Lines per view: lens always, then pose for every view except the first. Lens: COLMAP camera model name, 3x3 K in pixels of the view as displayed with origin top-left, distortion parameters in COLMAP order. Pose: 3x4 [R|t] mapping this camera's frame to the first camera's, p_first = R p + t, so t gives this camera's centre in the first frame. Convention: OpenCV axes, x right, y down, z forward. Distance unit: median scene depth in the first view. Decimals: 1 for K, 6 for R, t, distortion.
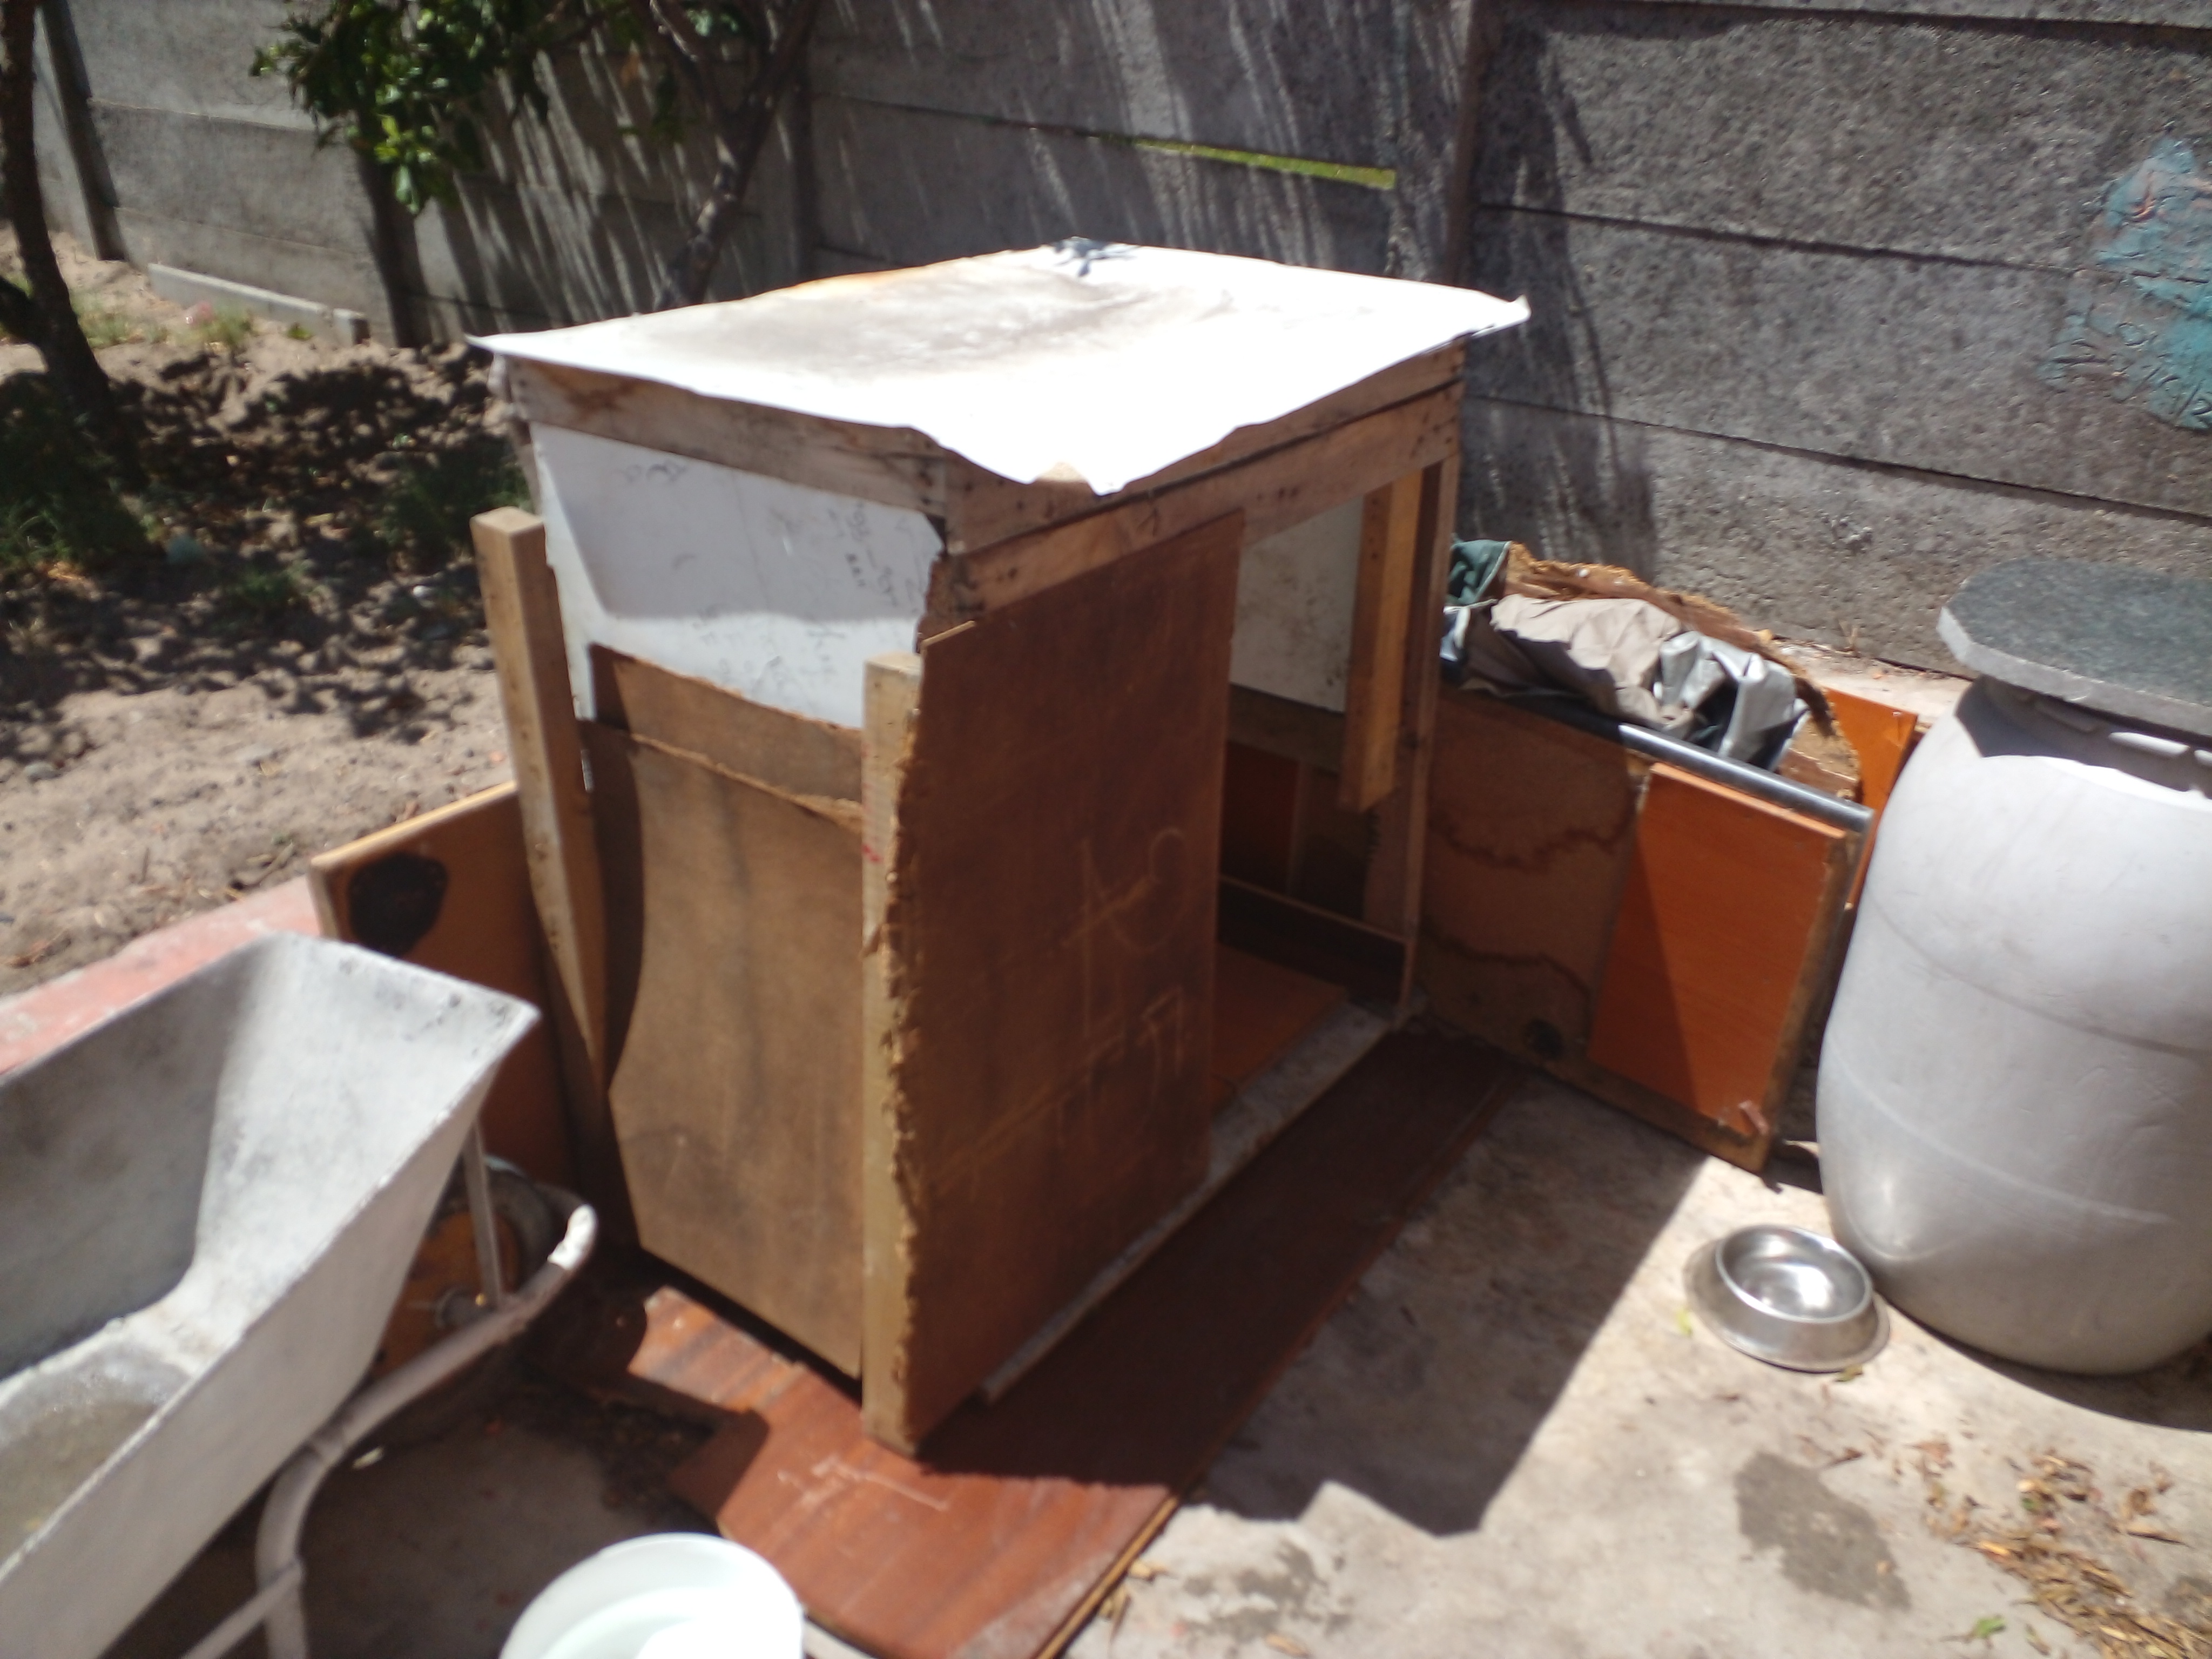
lens RADIAL K [[1811.7, 0, 1108.7], [0, 1811.7, 877.8], [0, 0, 1]] dist [0.002031, 0.013609]
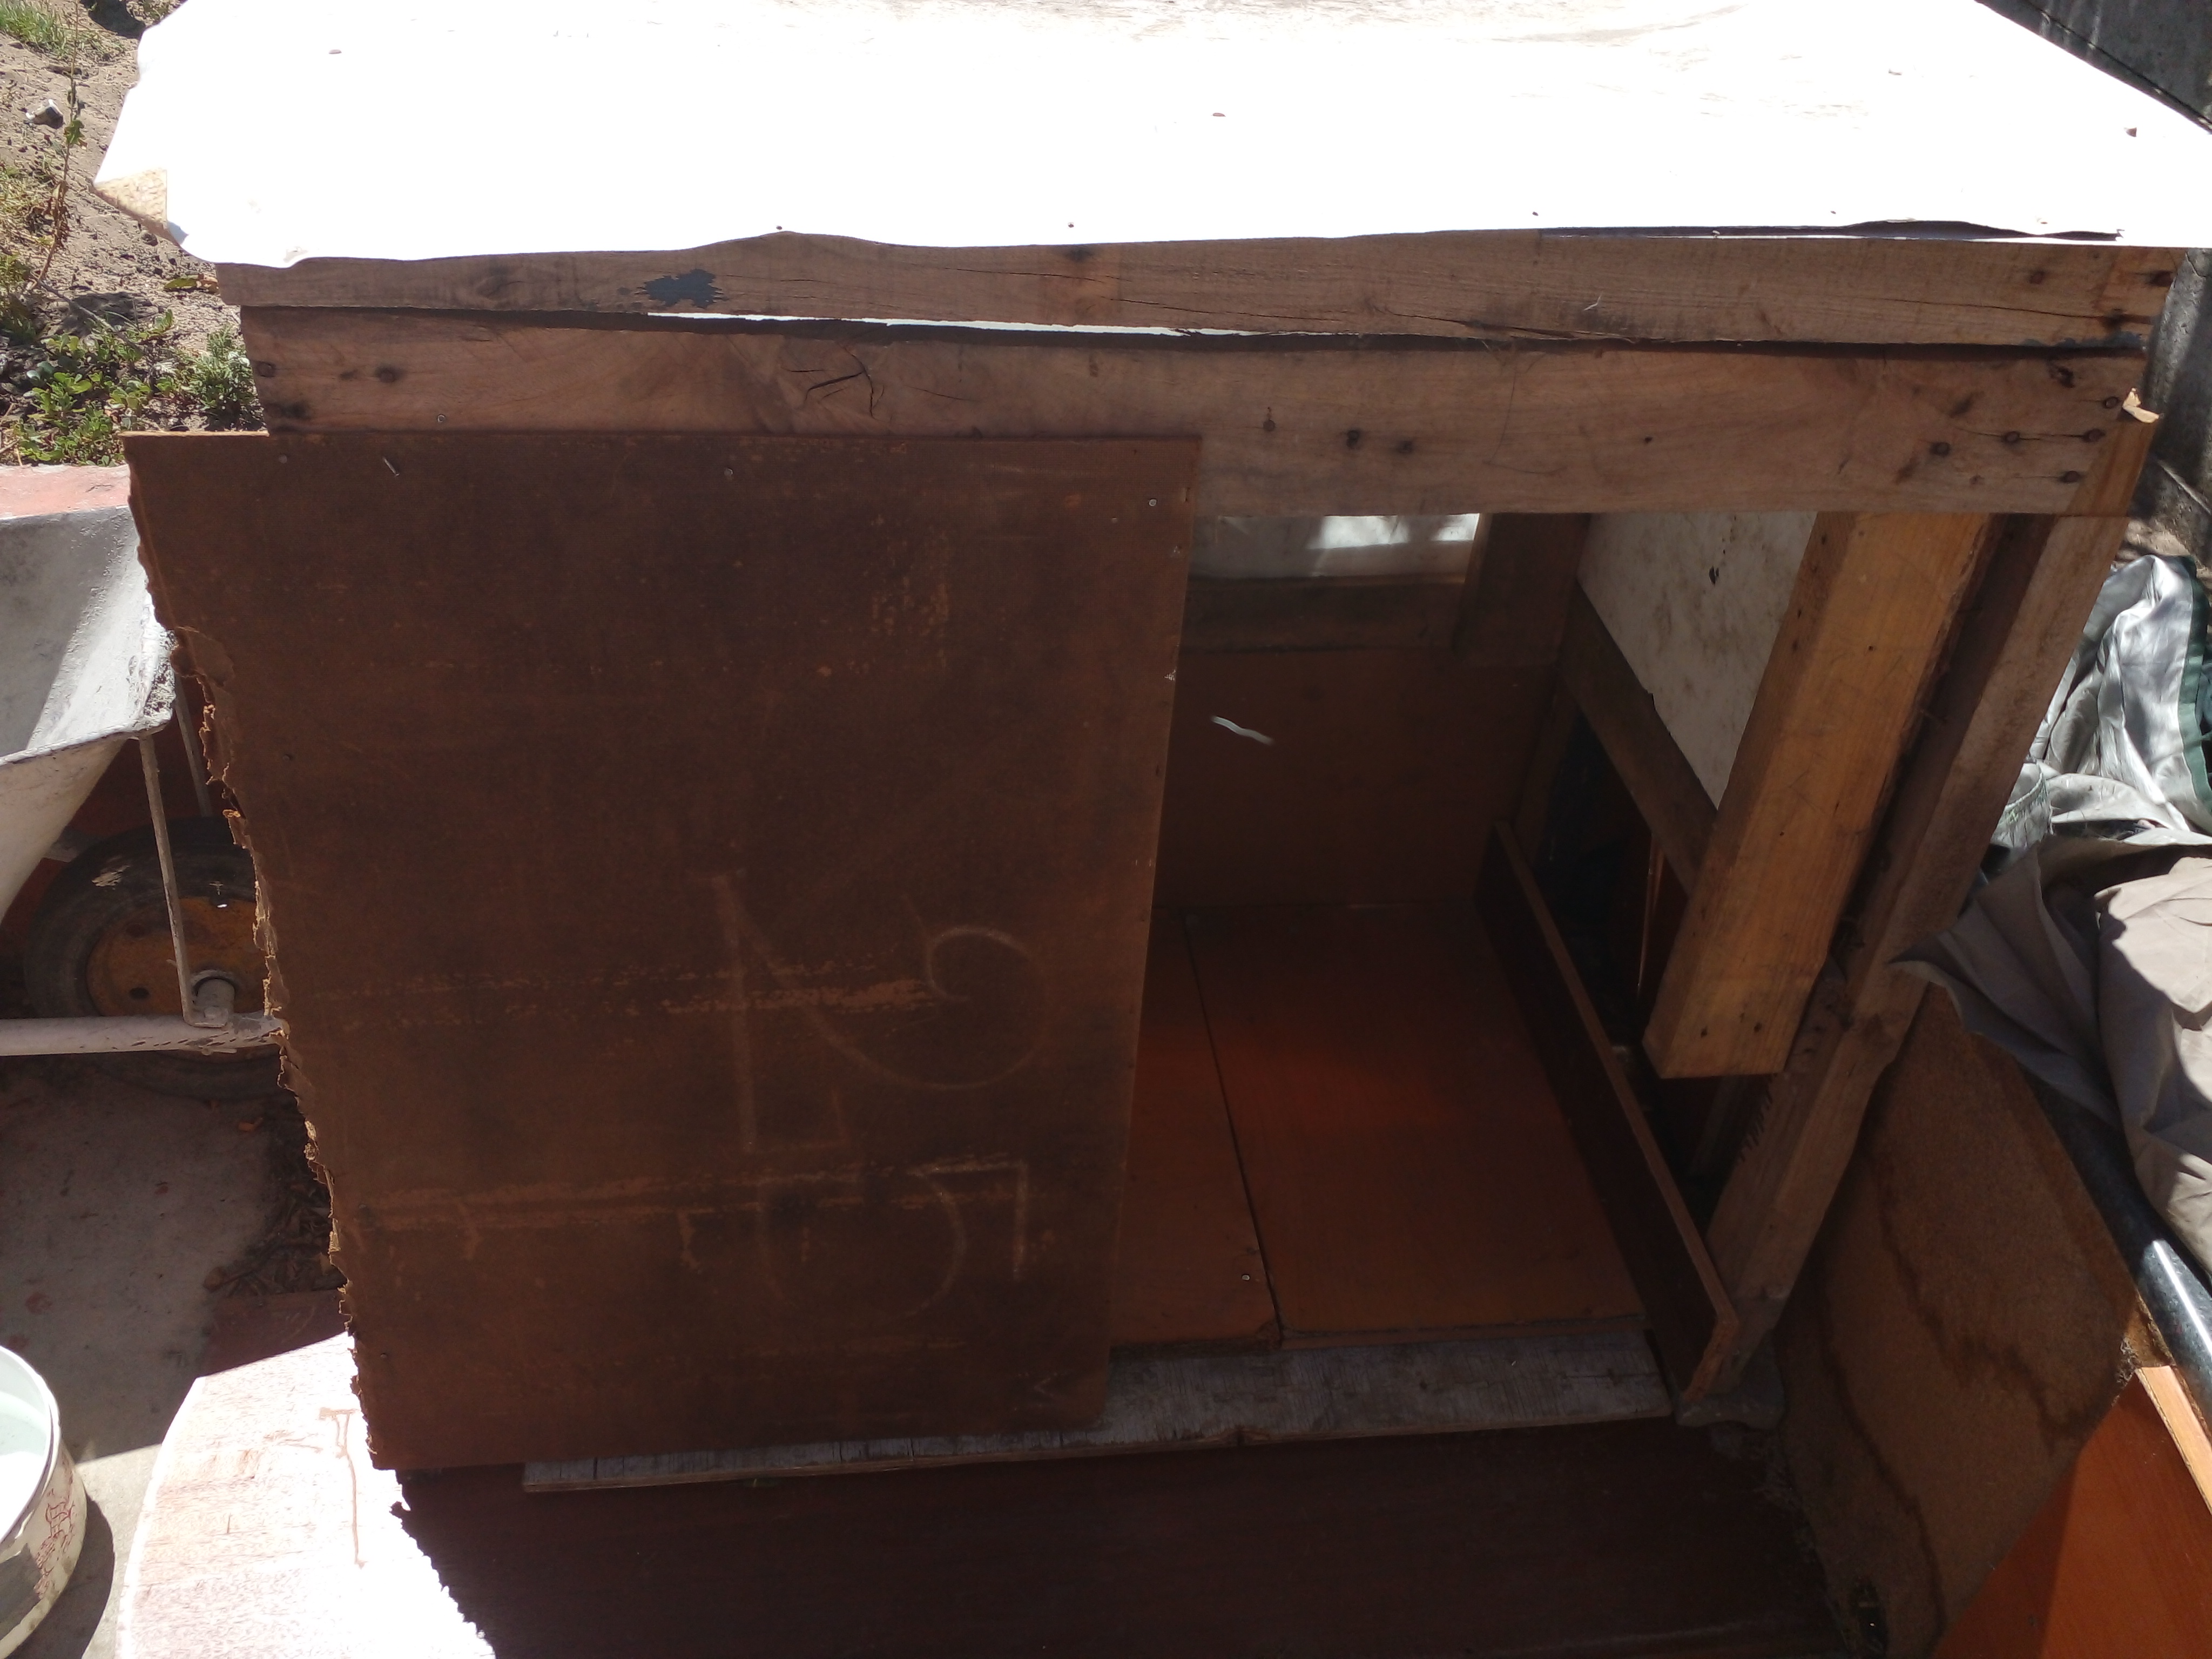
lens RADIAL K [[1811.7, 0, 1108.7], [0, 1811.7, 877.8], [0, 0, 1]] dist [0.002031, 0.013609]
pose [[0.658643, 0.491380, -0.569856, 0.329693], [-0.381320, 0.870849, 0.310190, -0.204560], [0.648679, 0.012993, 0.760951, 0.524846]]
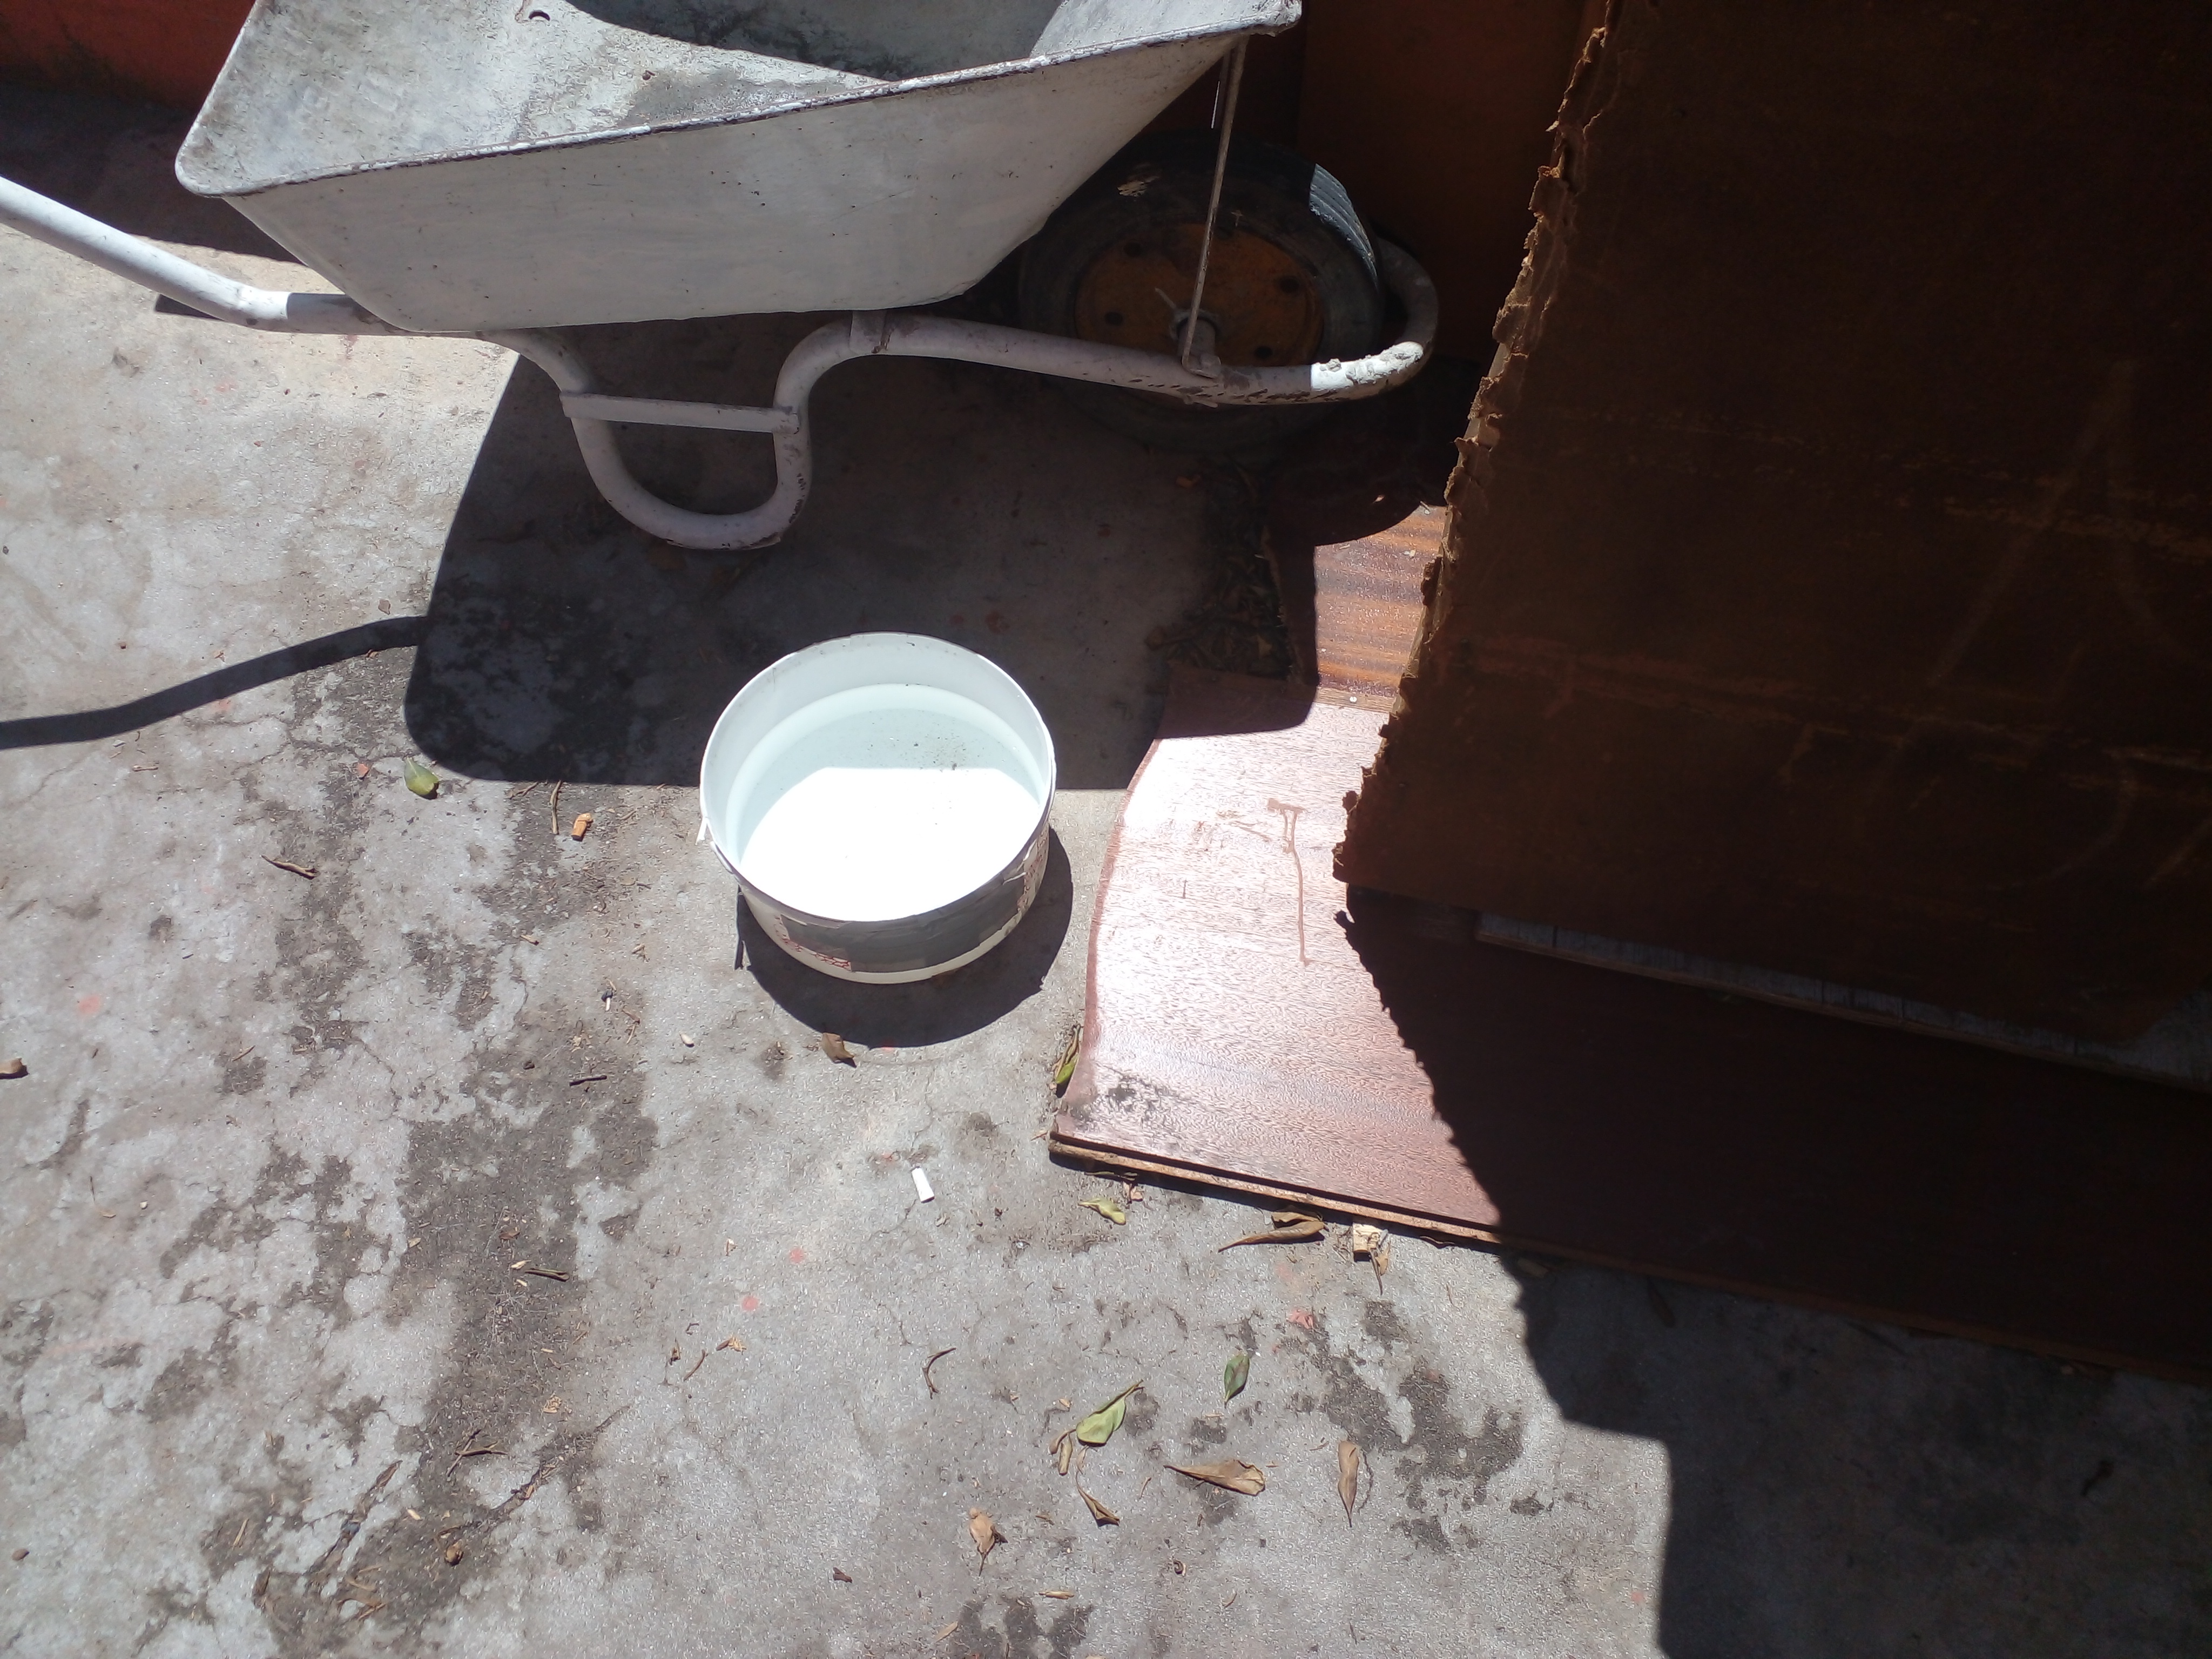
lens RADIAL K [[1758.1, 0, 1066.6], [0, 1758.1, 879.3], [0, 0, 1]] dist [0.149800, -0.355746]
pose [[0.354902, 0.793813, -0.493867, 0.173387], [-0.406246, 0.606719, 0.683269, -0.112617], [0.842026, -0.041861, 0.537810, 0.436224]]
